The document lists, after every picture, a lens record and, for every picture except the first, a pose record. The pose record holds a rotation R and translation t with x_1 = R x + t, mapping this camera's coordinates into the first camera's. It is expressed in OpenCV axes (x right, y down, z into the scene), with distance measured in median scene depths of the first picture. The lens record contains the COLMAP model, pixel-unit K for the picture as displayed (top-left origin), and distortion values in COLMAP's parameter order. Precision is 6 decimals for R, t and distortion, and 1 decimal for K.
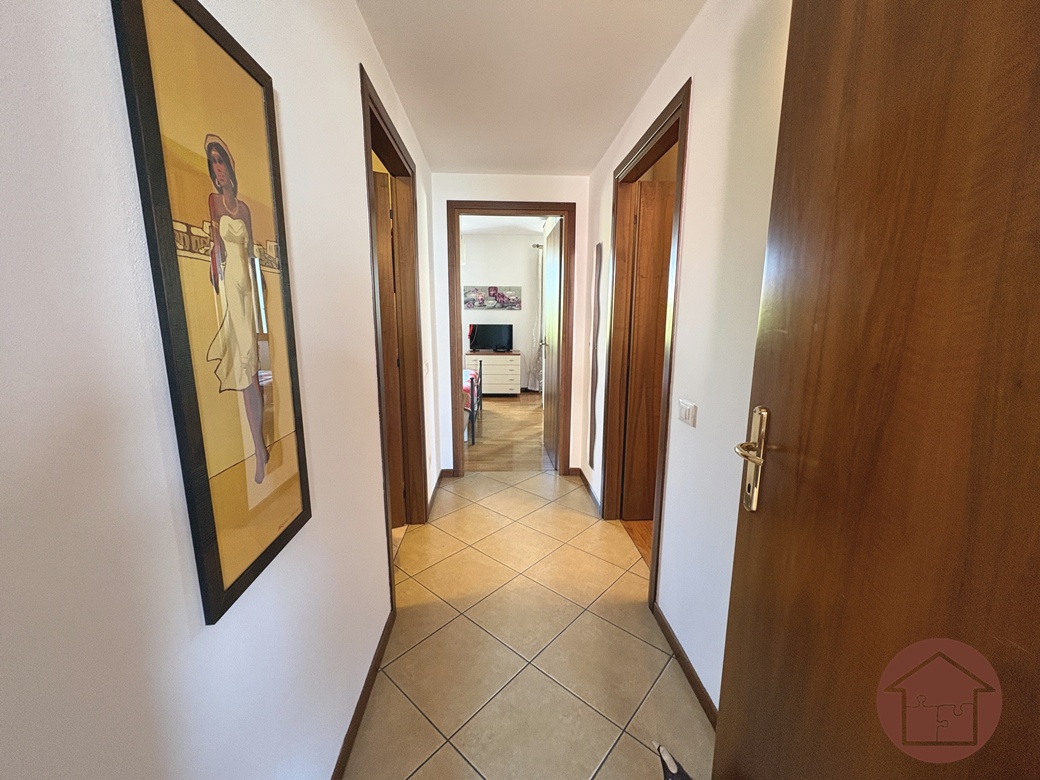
lens RADIAL K [[413.8, 0, 516.7], [0, 413.8, 392.9], [0, 0, 1]] dist [0.000937, 0.000230]
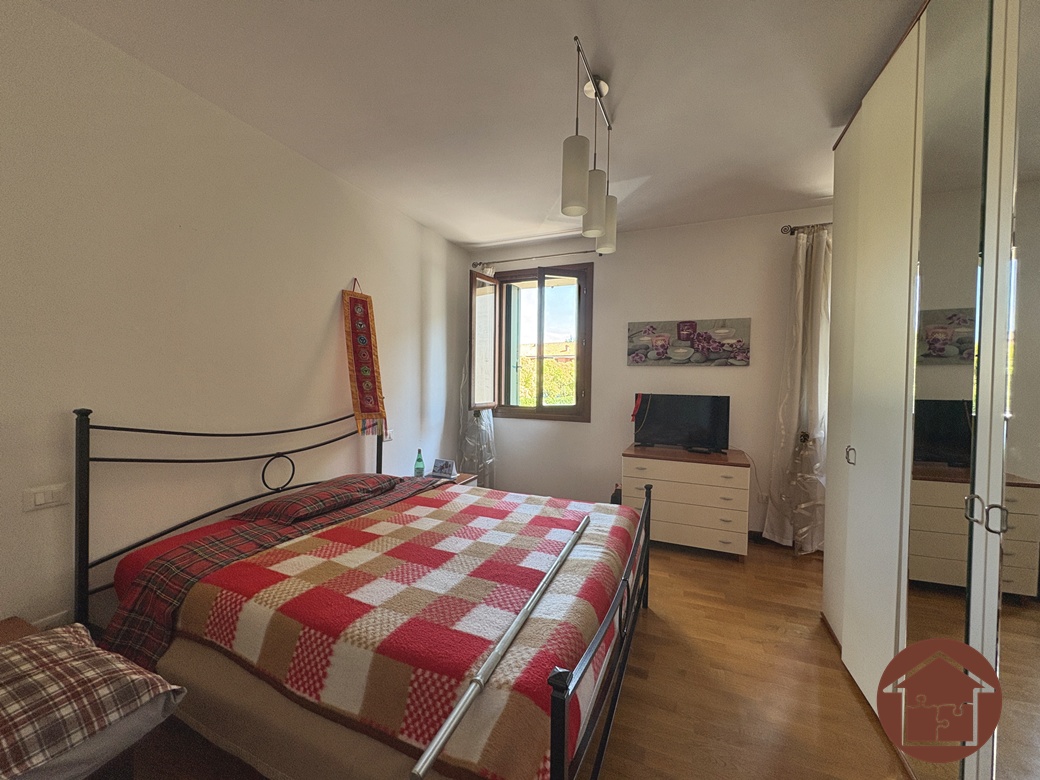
lens RADIAL K [[413.8, 0, 518.1], [0, 413.8, 384.9], [0, 0, 1]] dist [0.000937, 0.000230]
pose [[0.900851, 0.015771, -0.433842, -0.022680], [-0.083012, 0.987158, -0.136486, -0.094091], [0.426118, 0.158967, 0.890591, 0.477825]]
